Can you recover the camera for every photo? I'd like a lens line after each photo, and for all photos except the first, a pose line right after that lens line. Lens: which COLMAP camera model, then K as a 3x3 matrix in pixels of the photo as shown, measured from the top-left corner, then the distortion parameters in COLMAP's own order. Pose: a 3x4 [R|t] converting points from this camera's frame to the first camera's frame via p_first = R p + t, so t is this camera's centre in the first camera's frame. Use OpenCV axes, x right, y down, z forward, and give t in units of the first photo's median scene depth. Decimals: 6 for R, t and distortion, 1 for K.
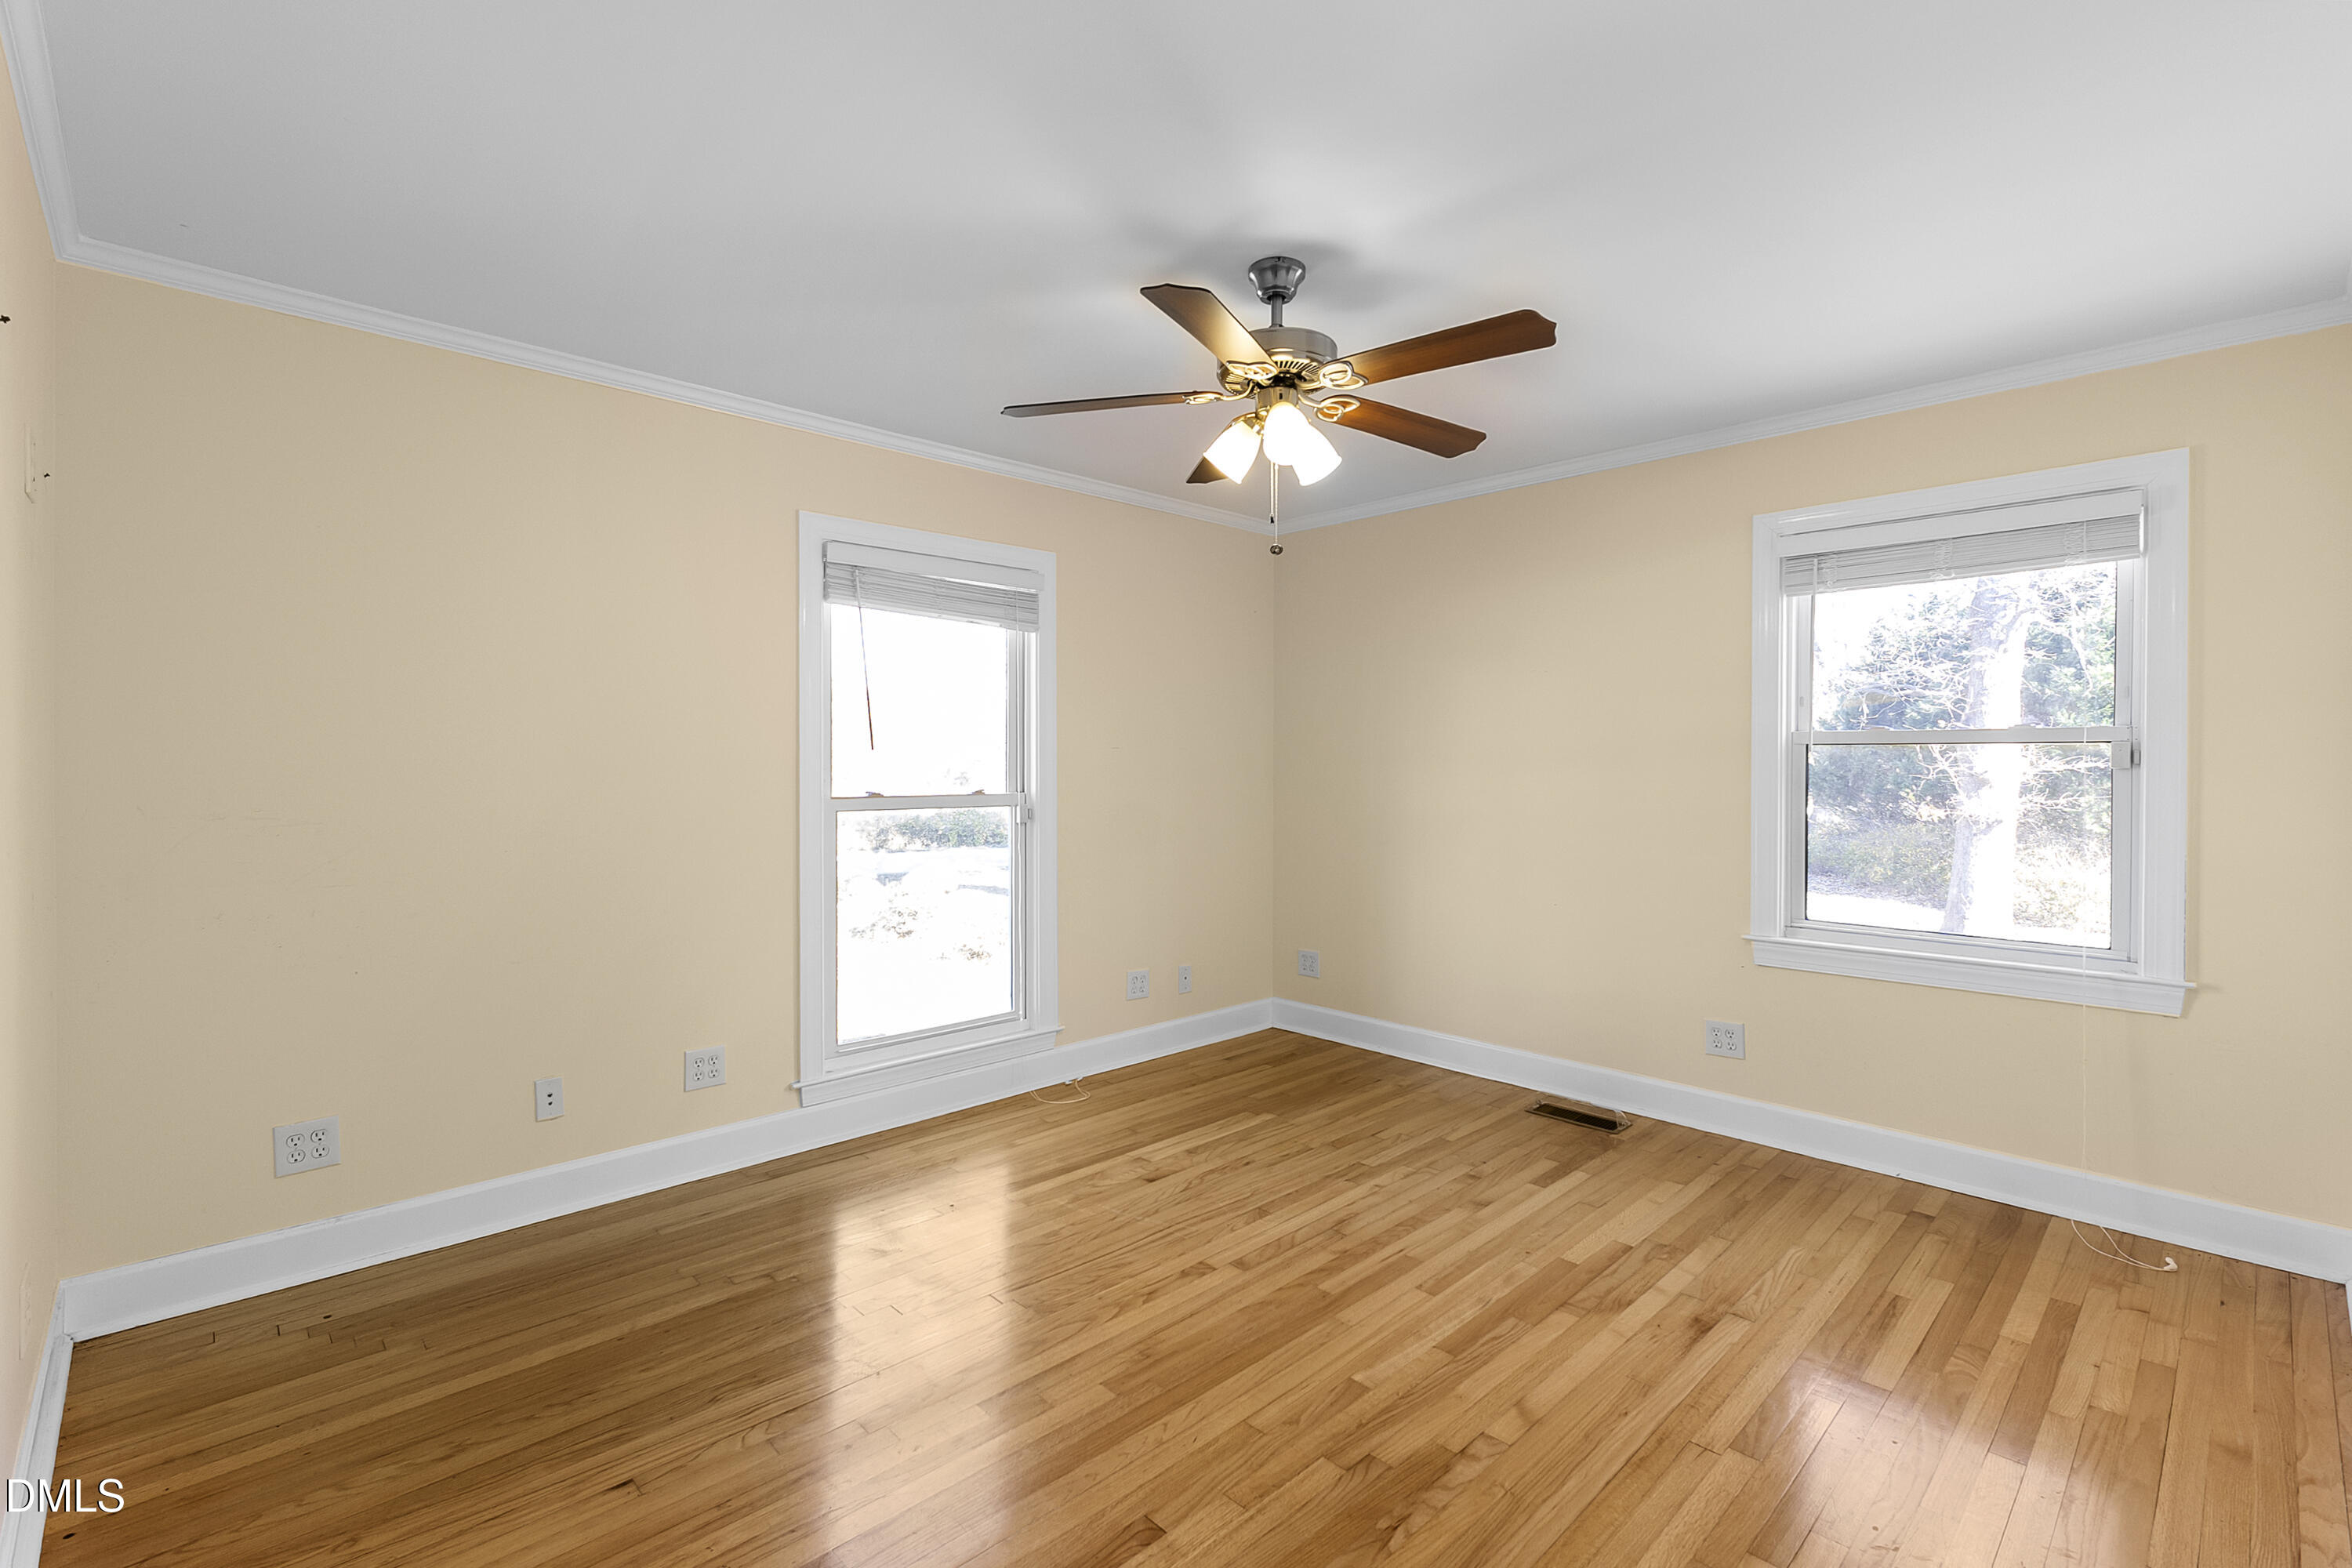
lens RADIAL K [[1036.6, 0, 1176.0], [0, 1036.6, 784.0], [0, 0, 1]] dist [-0.001859, 0.000067]
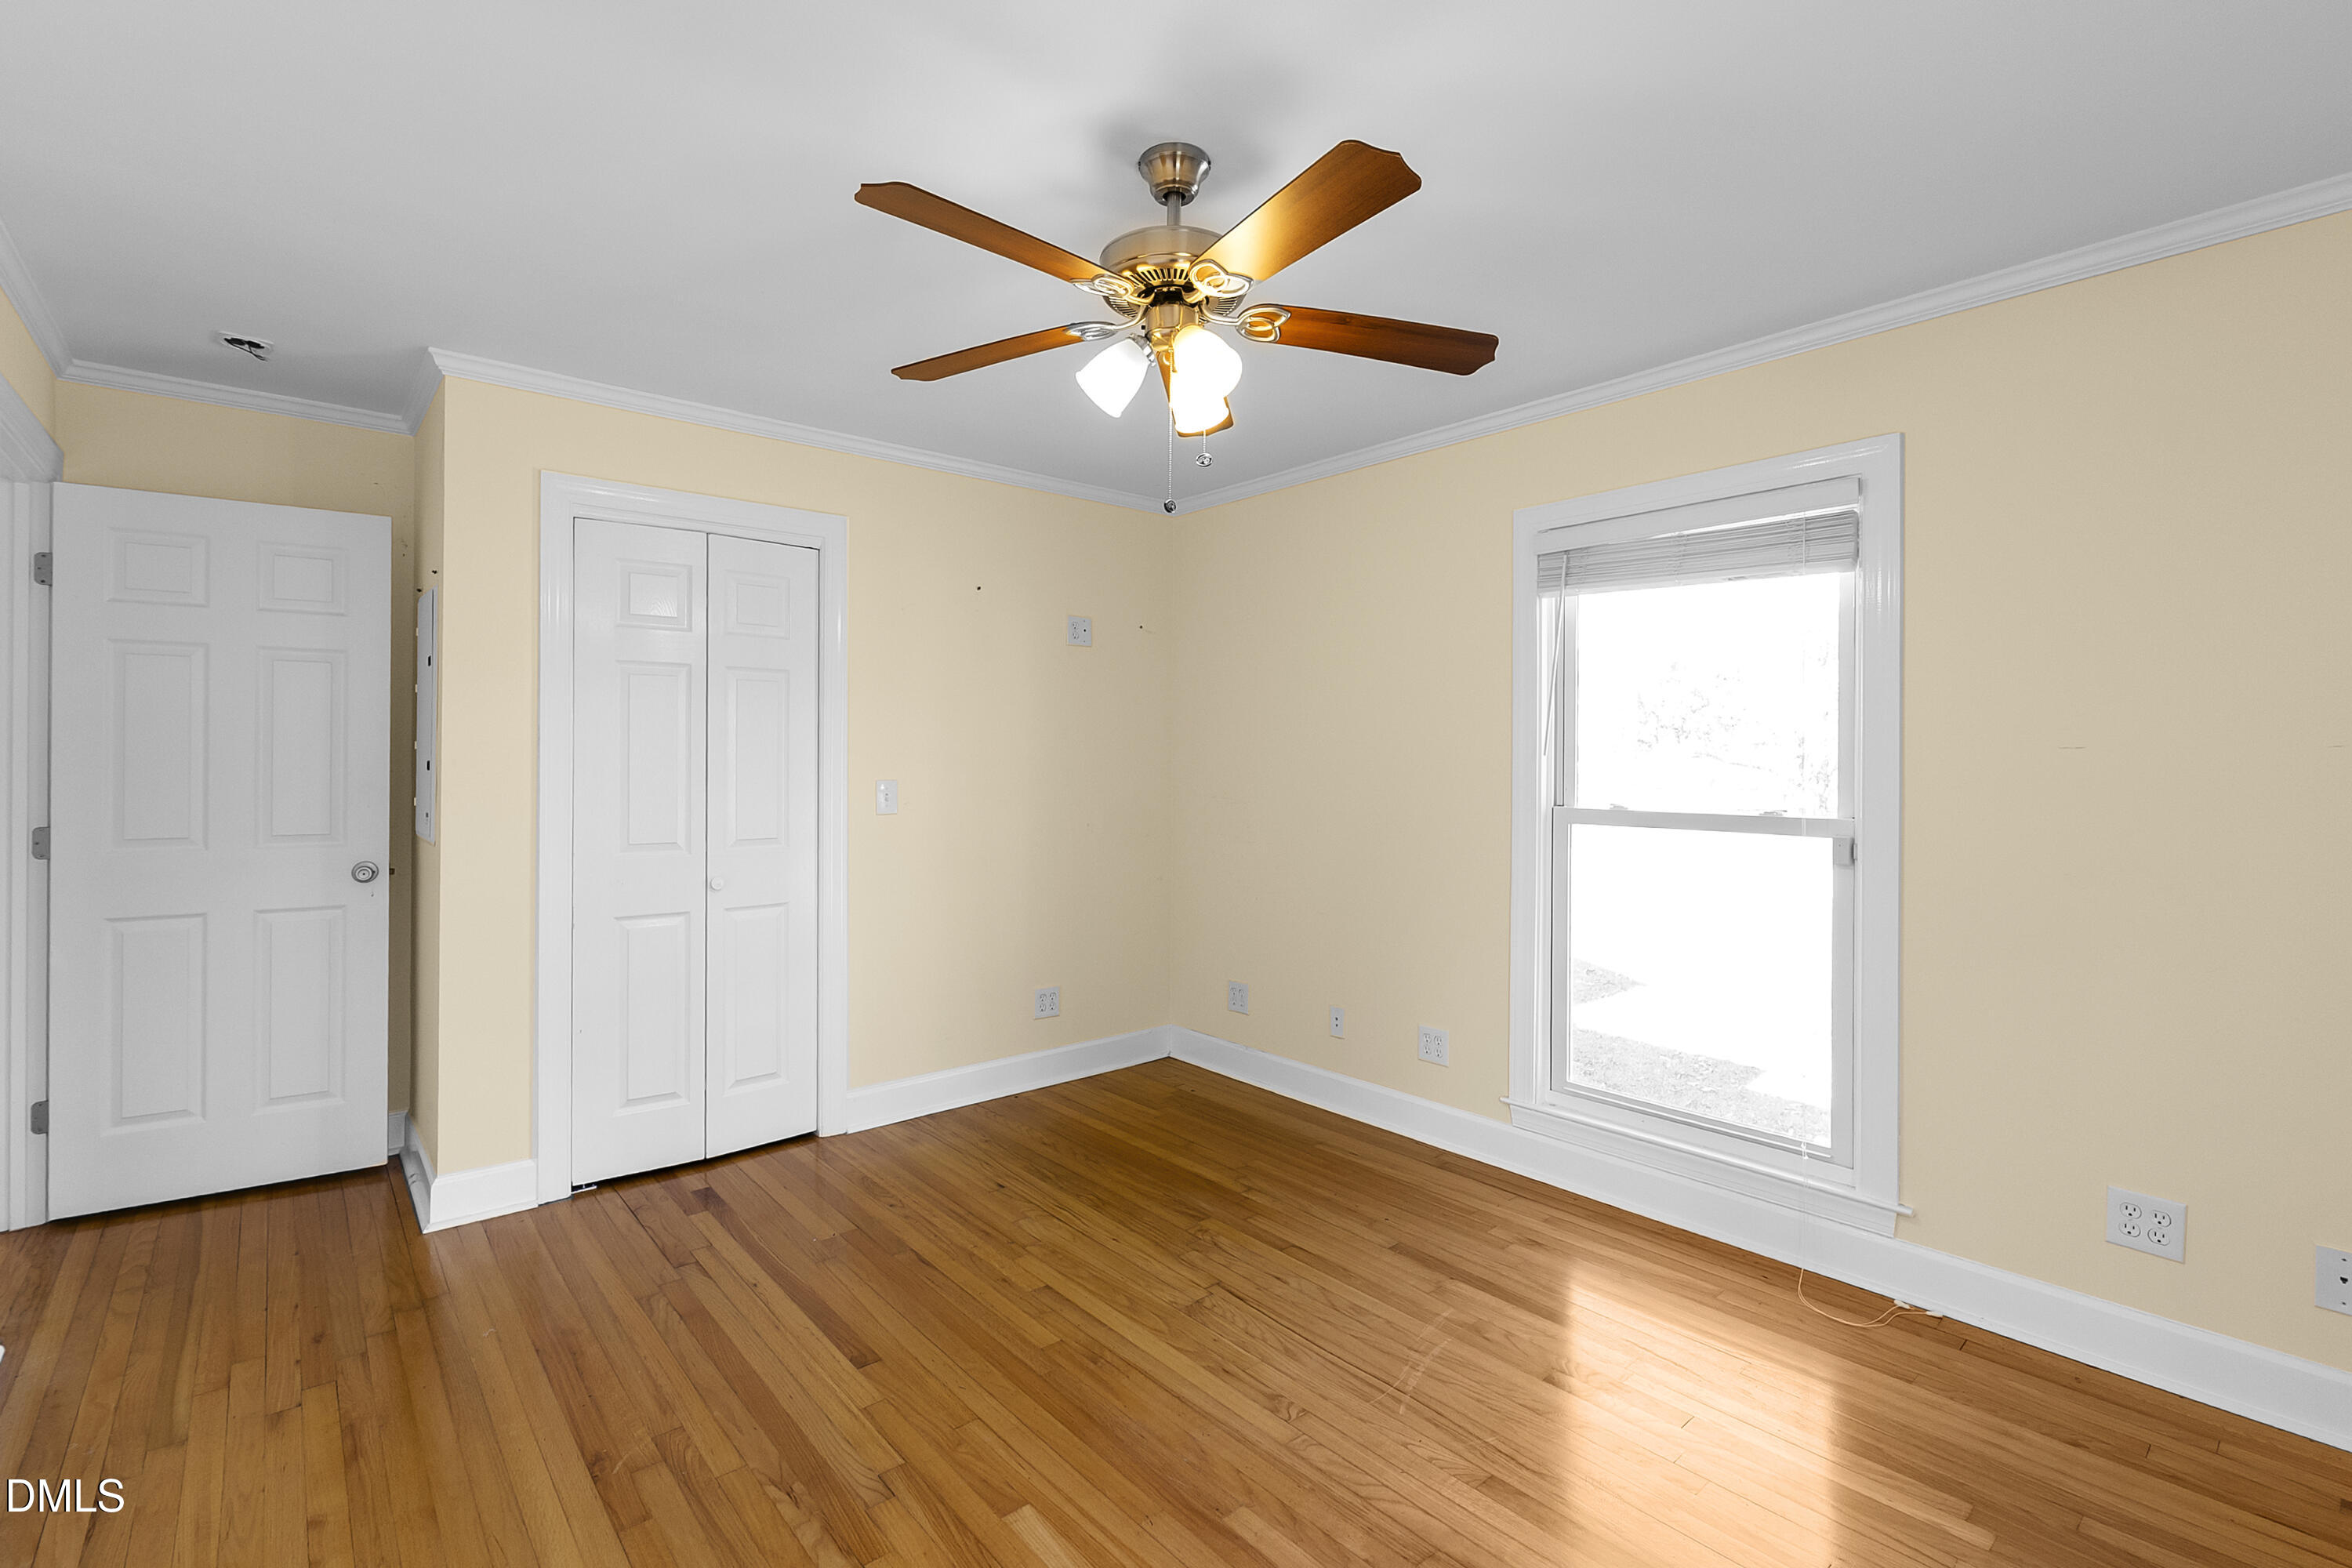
lens RADIAL K [[1061.2, 0, 1176.0], [0, 1061.2, 784.0], [0, 0, 1]] dist [-0.000611, -0.000113]
pose [[-0.051652, 0.019555, -0.998474, 0.771985], [-0.027731, 0.999395, 0.021008, -0.023126], [0.998280, 0.028774, -0.051079, 0.877917]]
